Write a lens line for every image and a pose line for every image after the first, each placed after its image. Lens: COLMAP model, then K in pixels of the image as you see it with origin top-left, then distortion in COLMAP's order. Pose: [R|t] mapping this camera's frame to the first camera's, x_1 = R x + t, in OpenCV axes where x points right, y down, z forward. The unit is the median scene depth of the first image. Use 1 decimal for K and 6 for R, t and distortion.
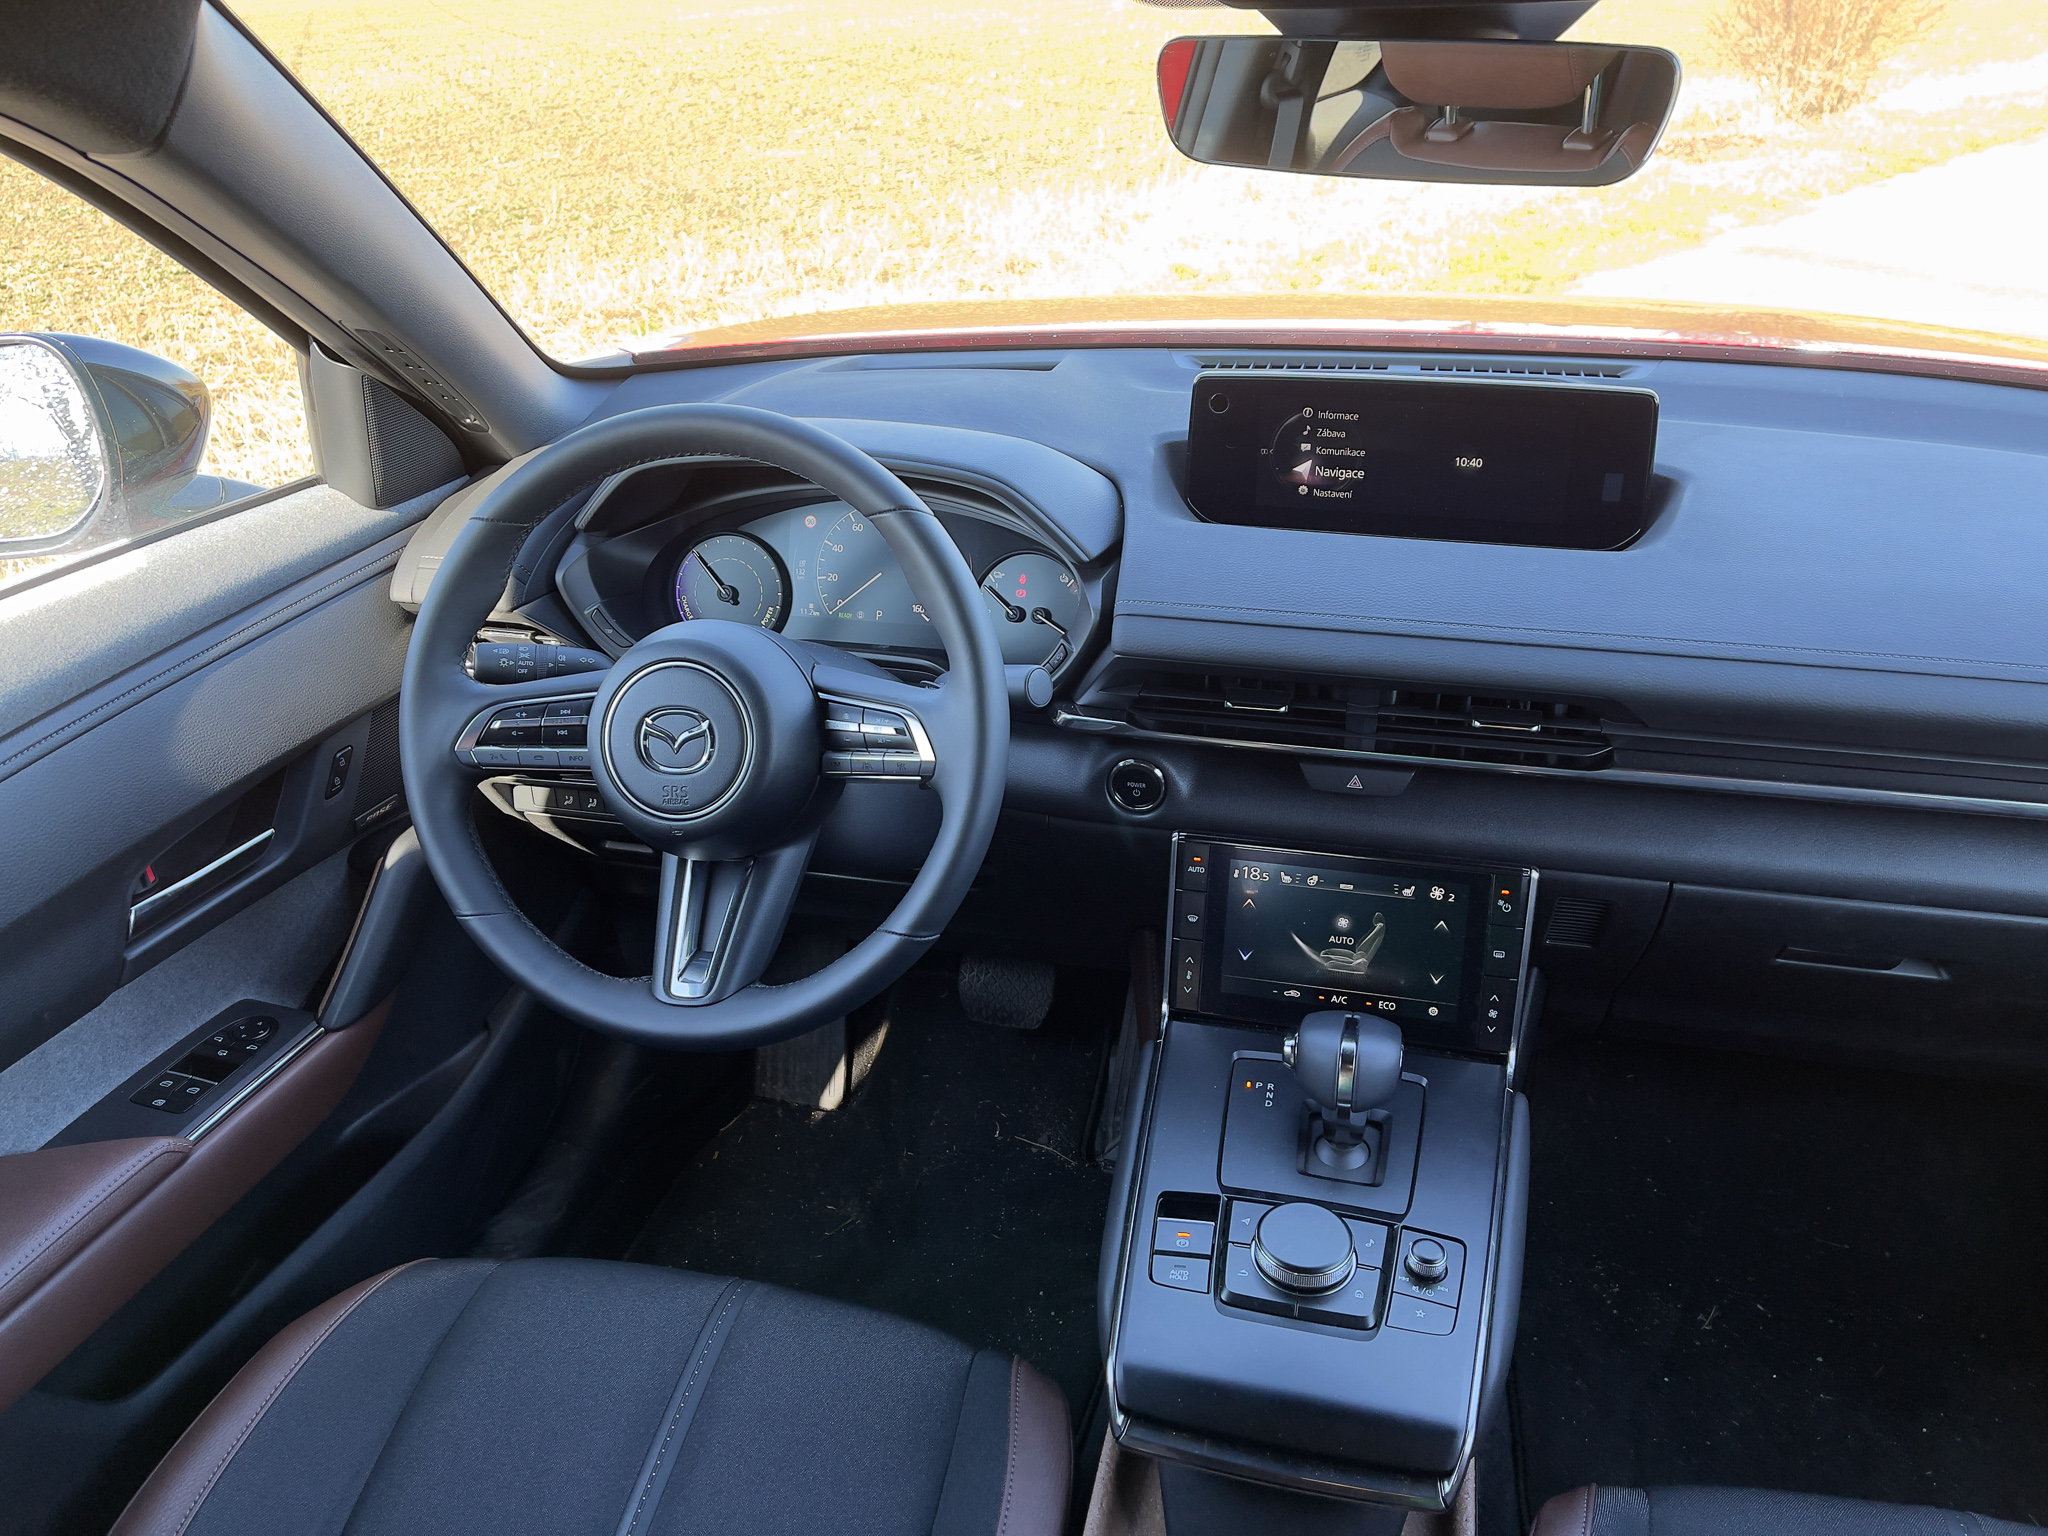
lens RADIAL K [[1554.9, 0, 1020.6], [0, 1554.9, 781.5], [0, 0, 1]] dist [0.048292, -0.060653]
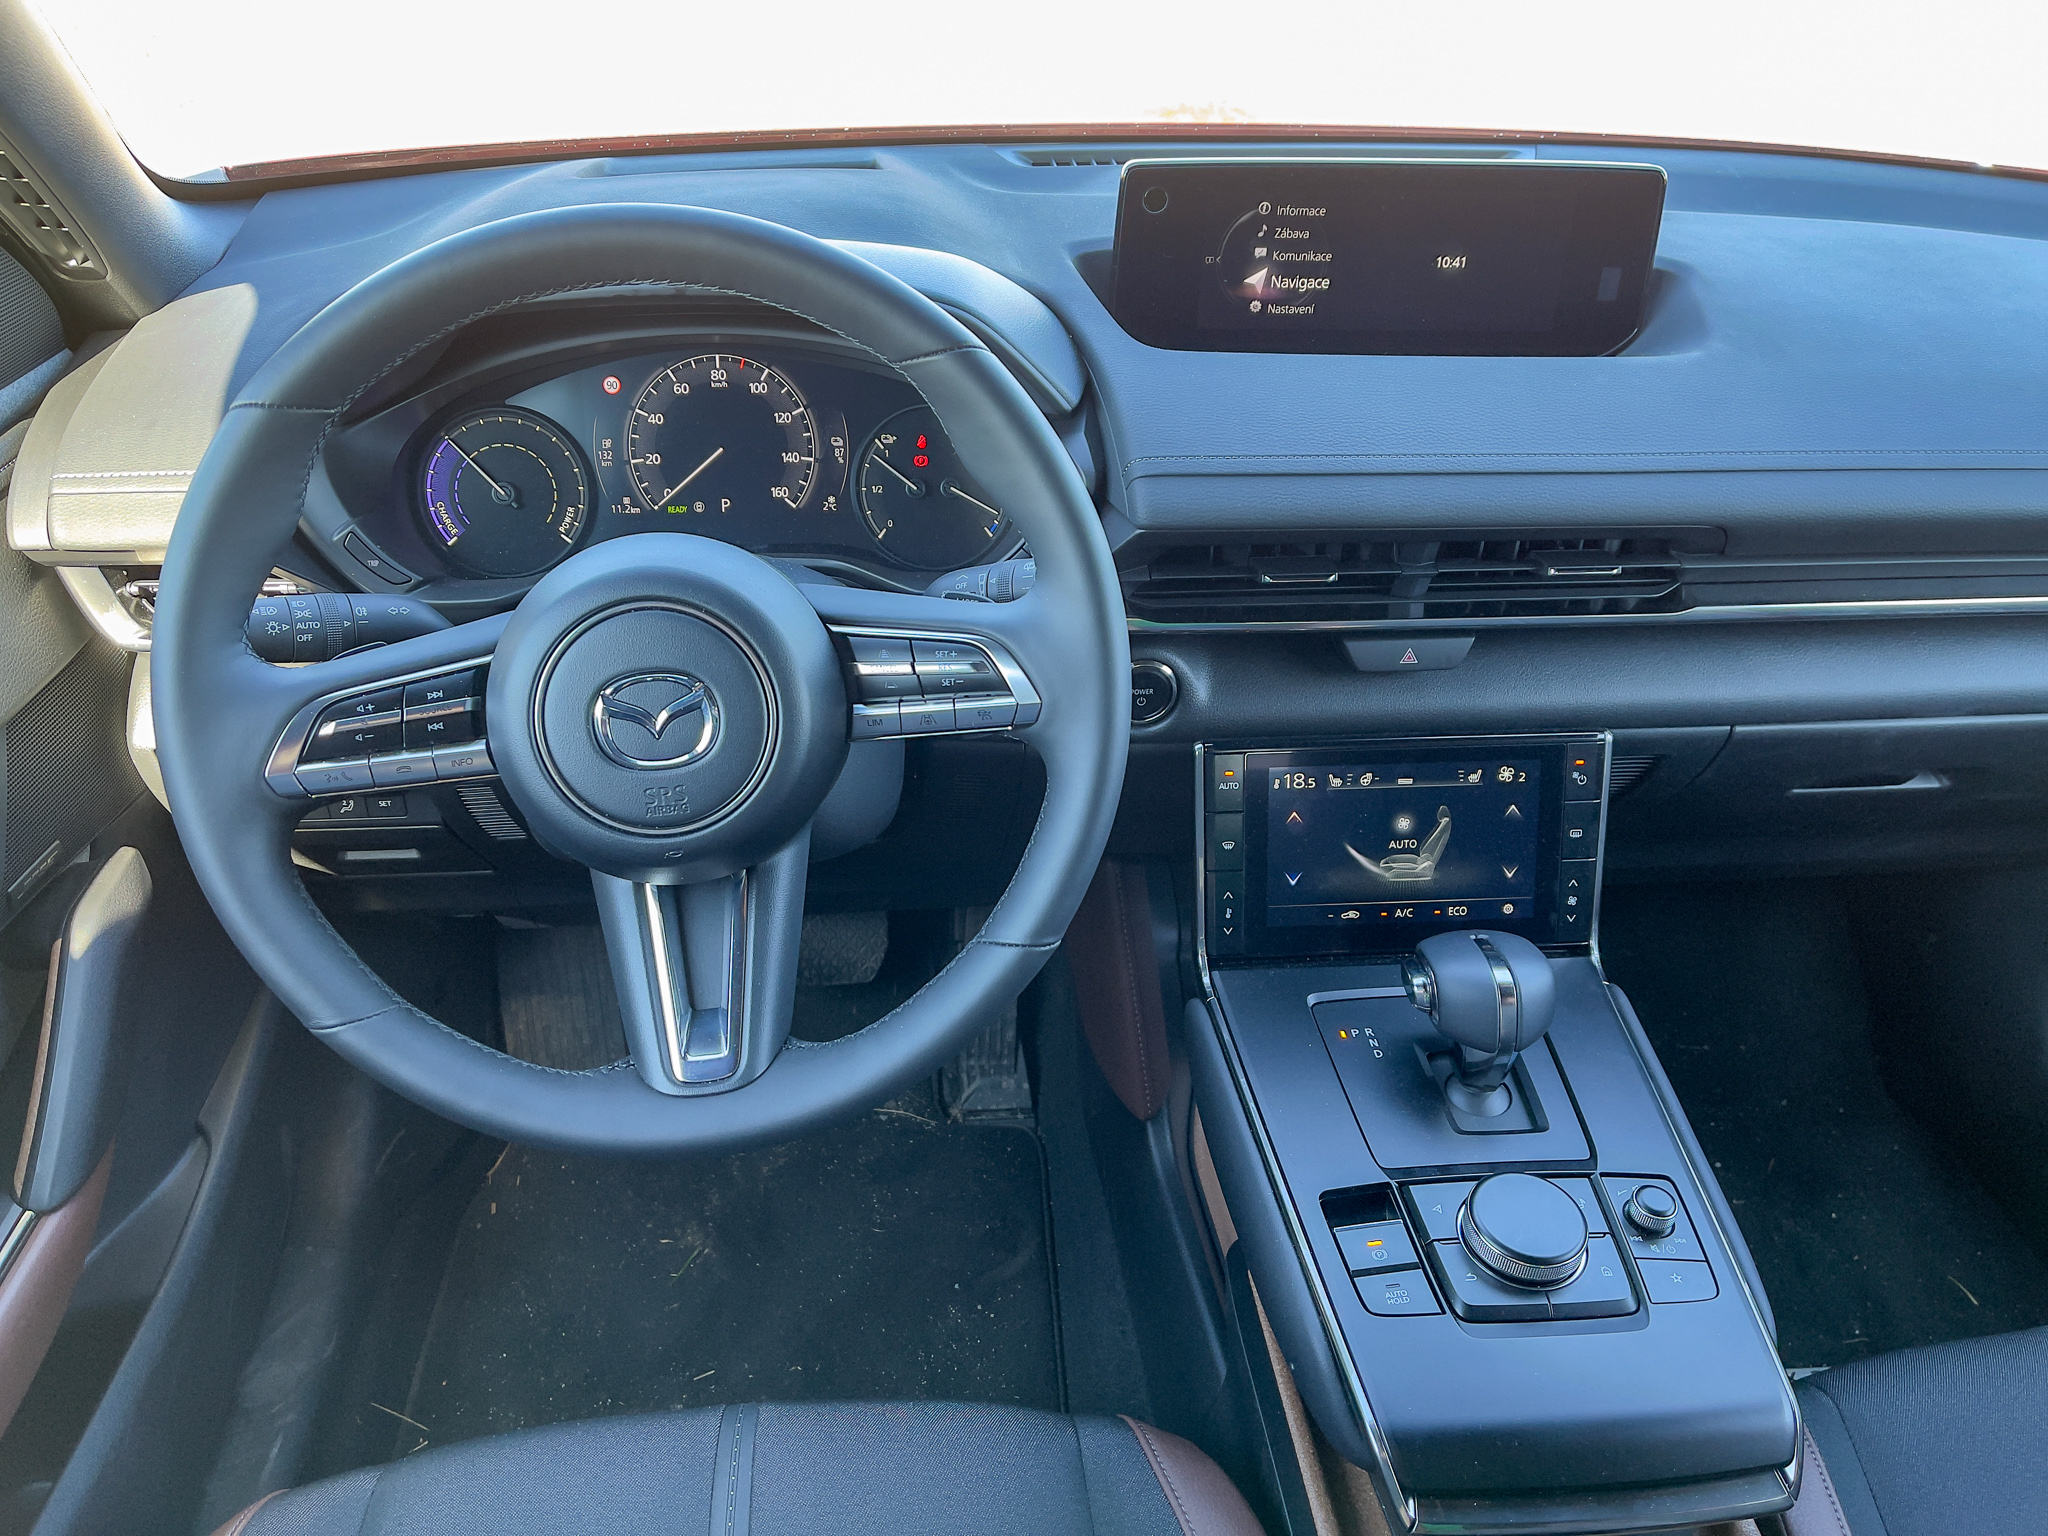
lens RADIAL K [[1554.9, 0, 1016.8], [0, 1554.9, 777.4], [0, 0, 1]] dist [0.048292, -0.060653]
pose [[0.939143, -0.142753, 0.312461, -0.243878], [0.114834, 0.987702, 0.106100, -0.046664], [-0.323765, -0.063762, 0.943987, 0.264464]]
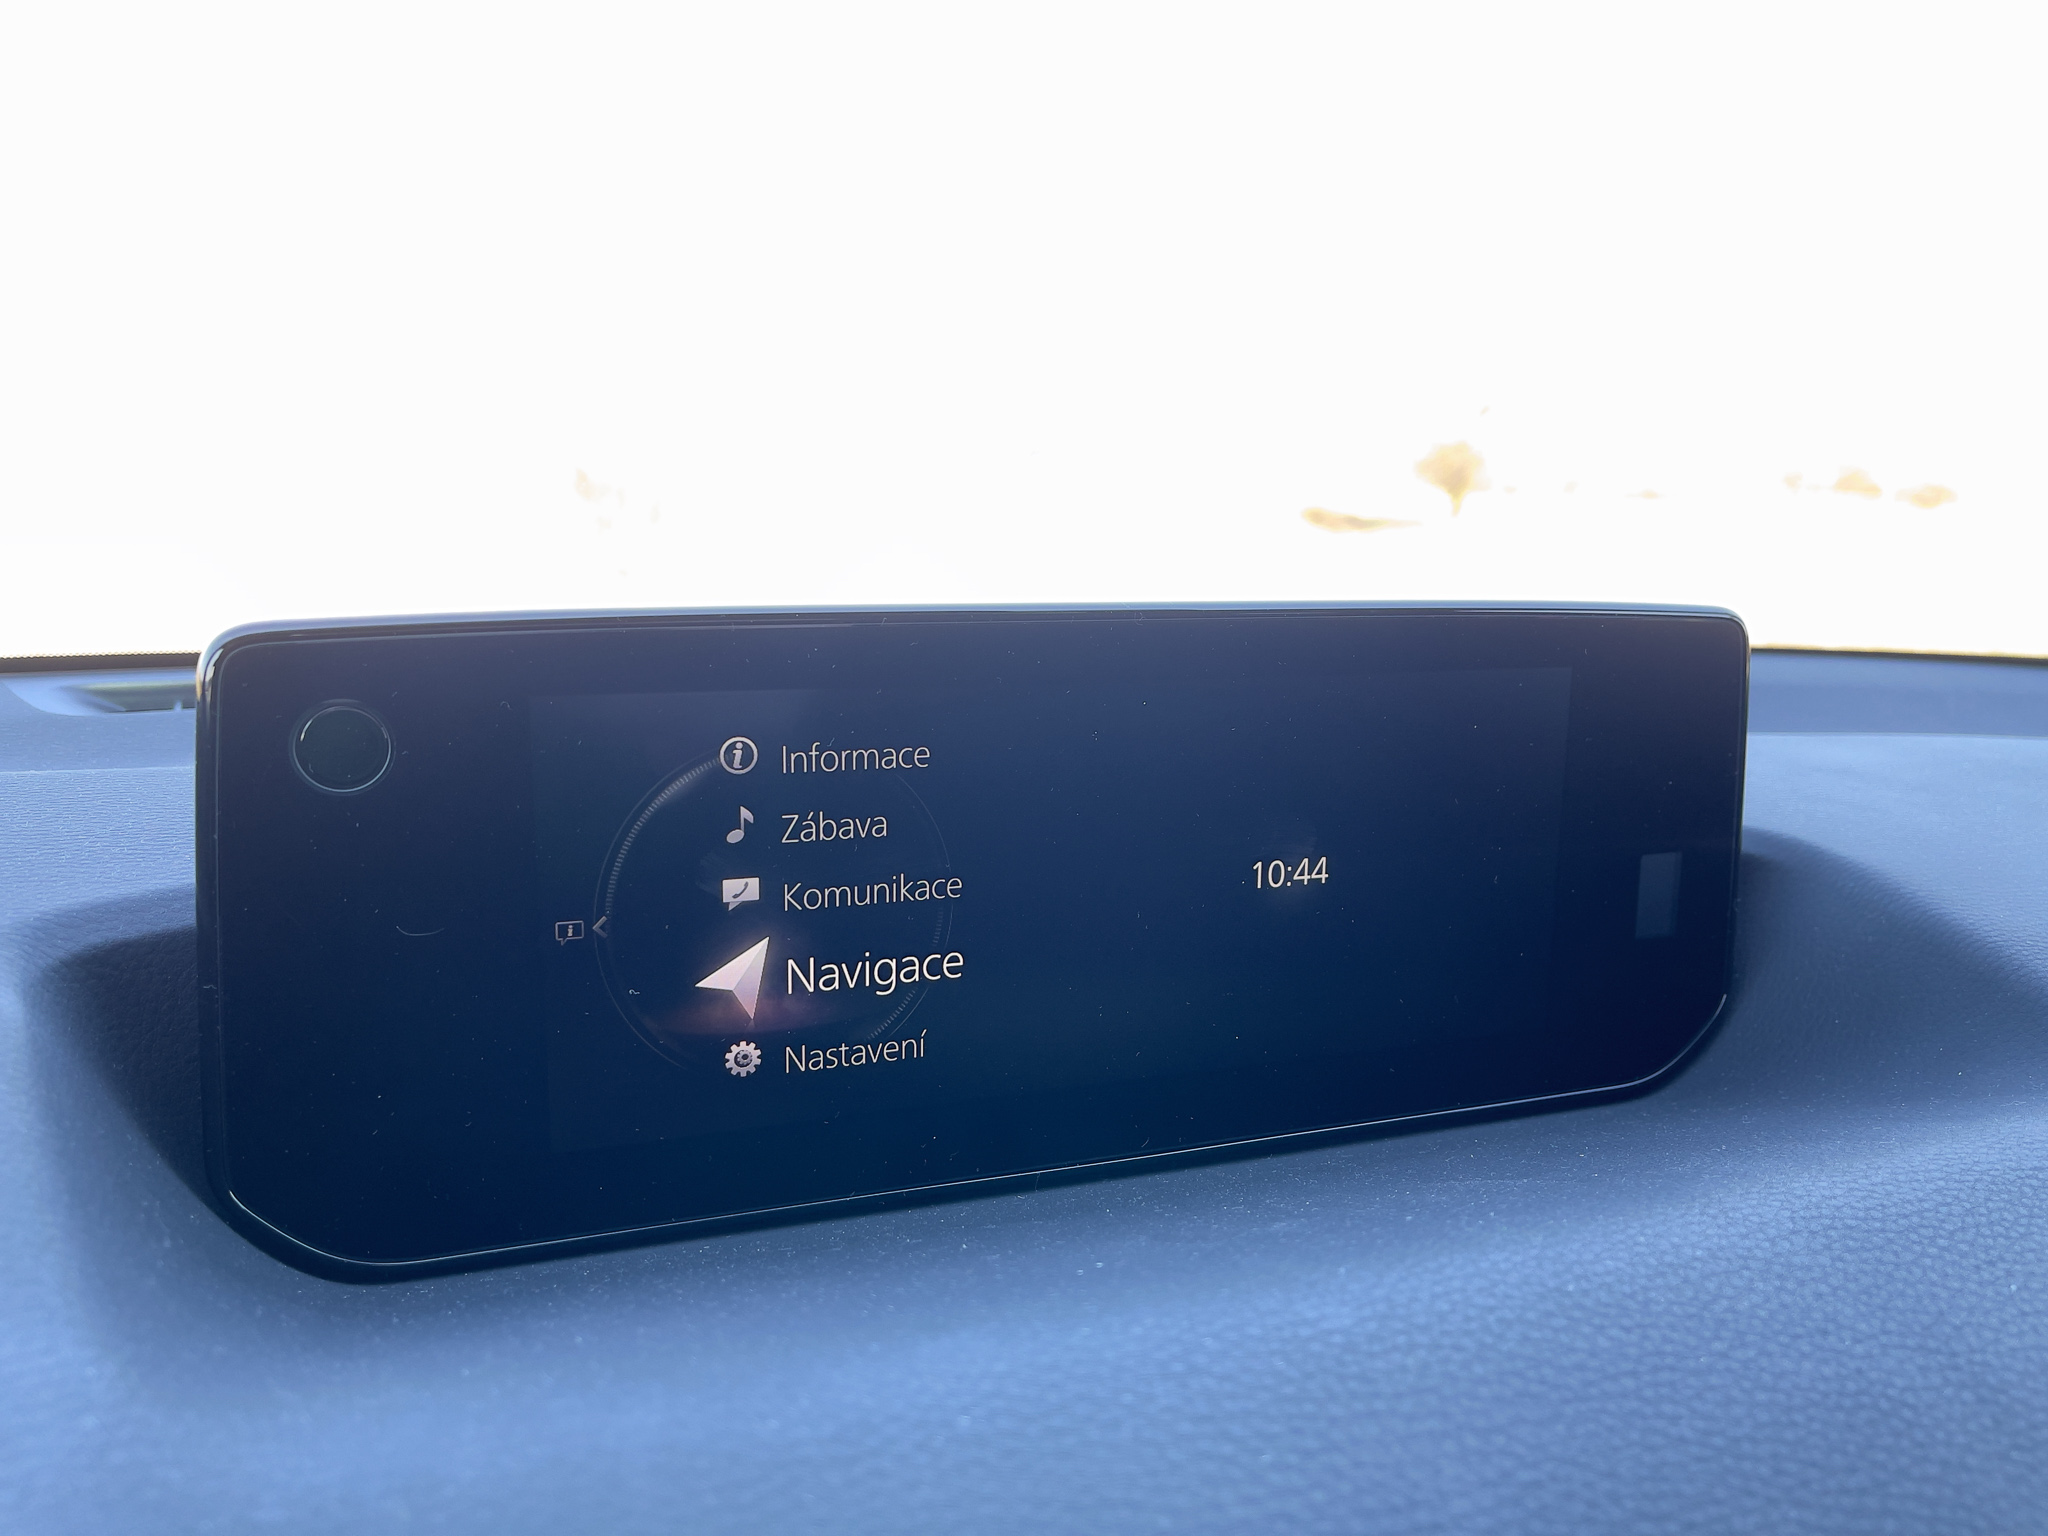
lens RADIAL K [[1554.9, 0, 1035.1], [0, 1554.9, 748.2], [0, 0, 1]] dist [0.048292, -0.060653]
pose [[0.769377, -0.058261, 0.636133, 0.064500], [0.252147, 0.942669, -0.218626, -0.178053], [-0.586925, 0.328605, 0.739958, 0.819960]]
